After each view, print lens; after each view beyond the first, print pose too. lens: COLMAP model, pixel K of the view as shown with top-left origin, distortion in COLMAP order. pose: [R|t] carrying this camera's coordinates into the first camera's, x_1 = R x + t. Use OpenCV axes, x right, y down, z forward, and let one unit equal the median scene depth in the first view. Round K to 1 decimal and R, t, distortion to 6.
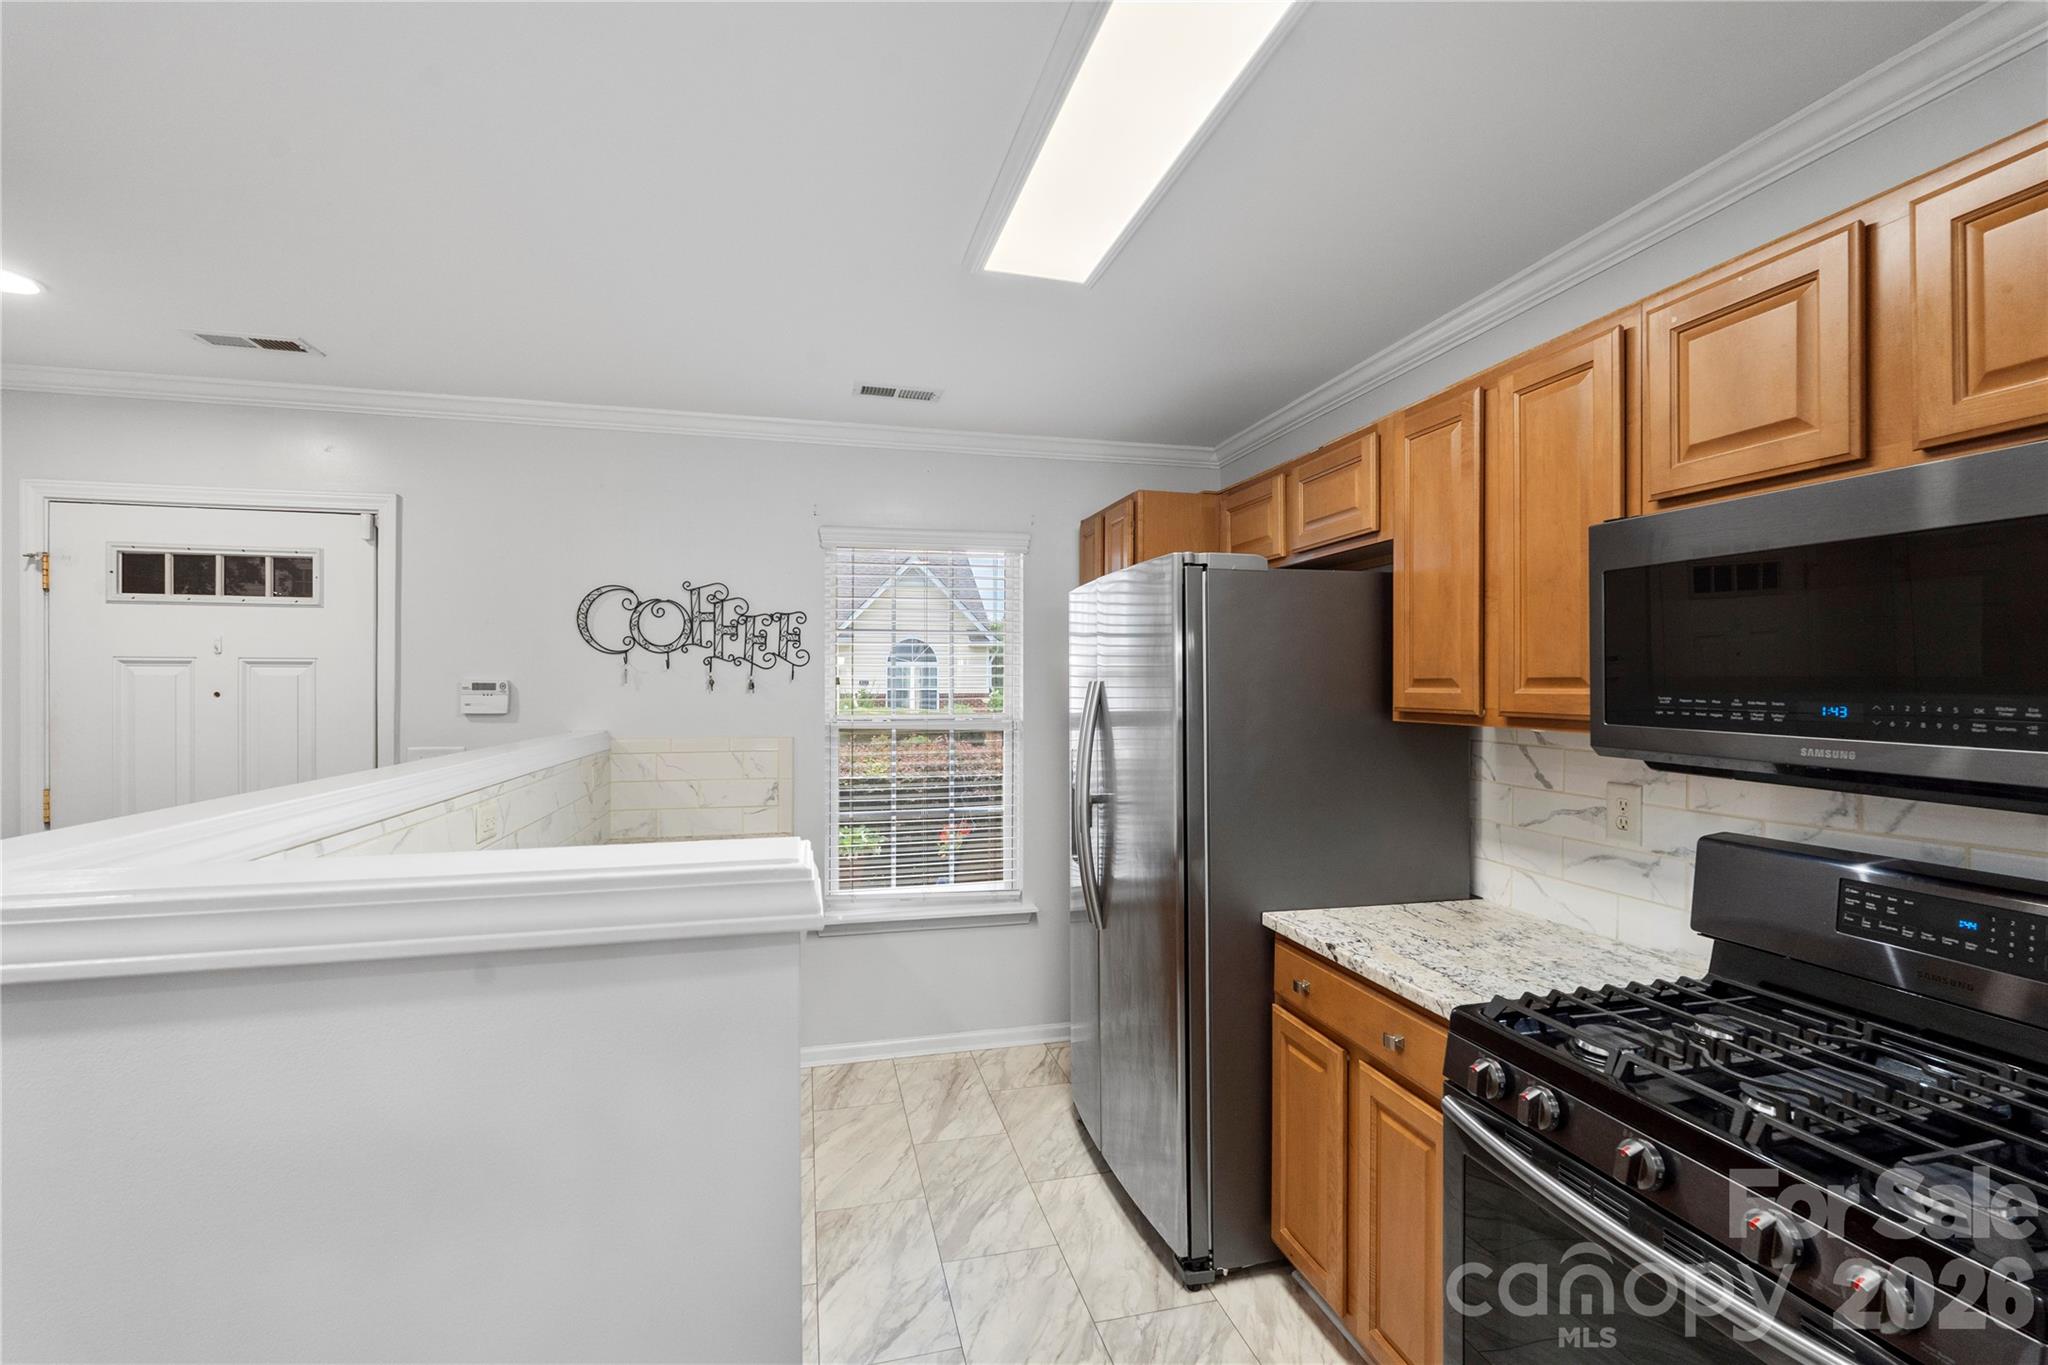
lens RADIAL K [[905.1, 0, 1032.0], [0, 905.1, 687.0], [0, 0, 1]] dist [-0.001090, 0.000102]
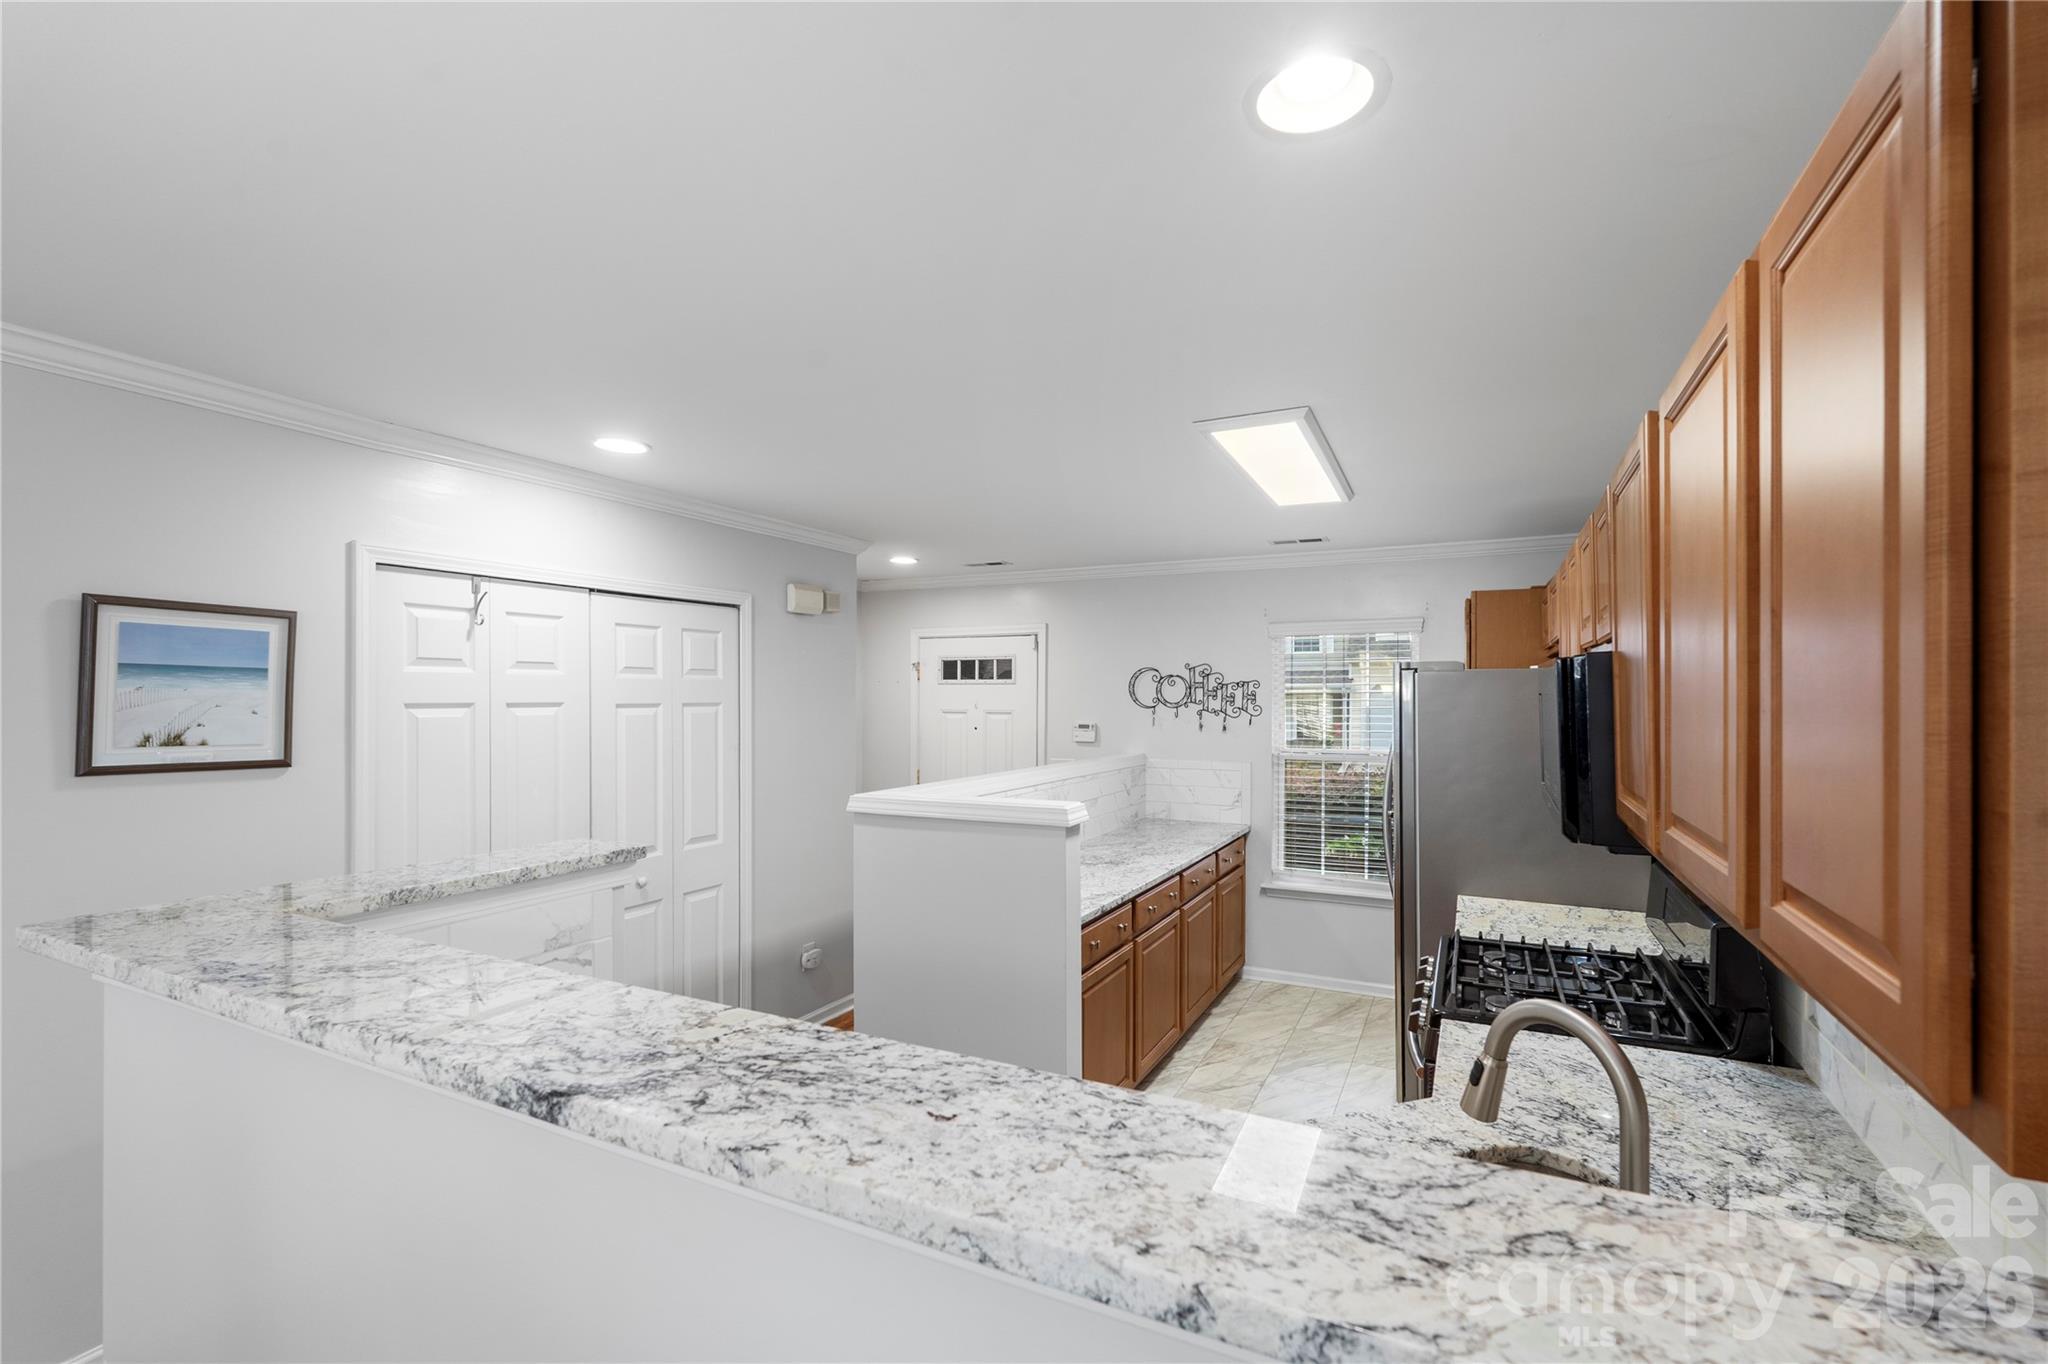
lens RADIAL K [[905.1, 0, 1028.7], [0, 905.1, 693.2], [0, 0, 1]] dist [-0.001090, 0.000102]
pose [[0.758323, -0.000672, -0.651878, 0.648966], [-0.003047, 0.999985, -0.004576, -0.077659], [0.651872, 0.005456, 0.758310, -0.586307]]
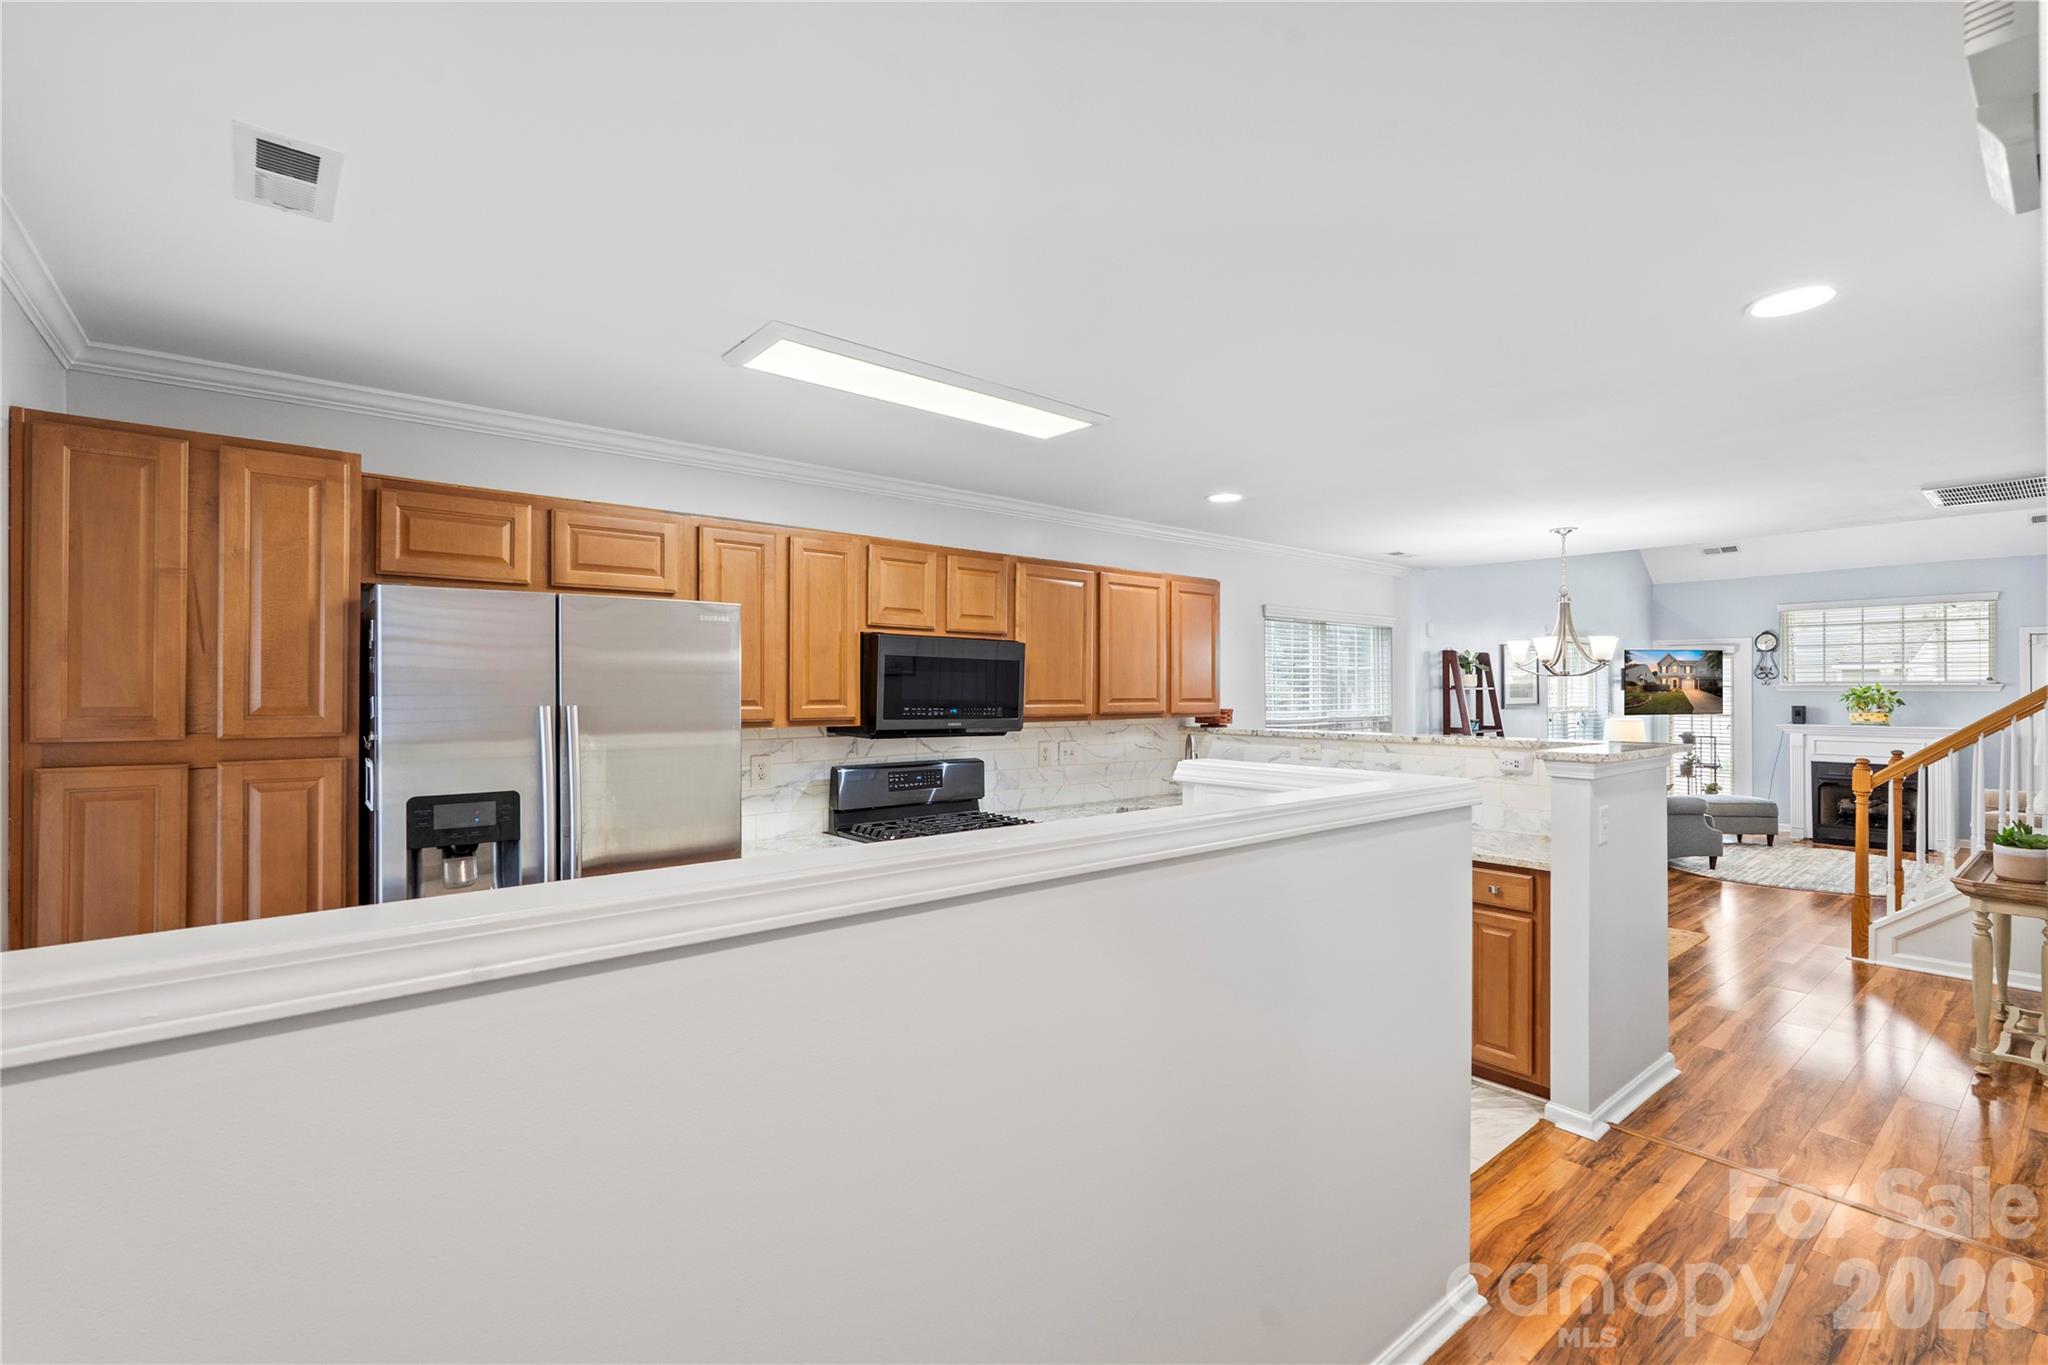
lens RADIAL K [[905.1, 0, 1031.4], [0, 905.1, 686.5], [0, 0, 1]] dist [-0.001090, 0.000102]
pose [[-0.427353, 0.001910, 0.904083, -1.061712], [0.001328, 0.999998, -0.001485, -0.027344], [-0.904084, 0.000566, -0.427355, 1.062778]]
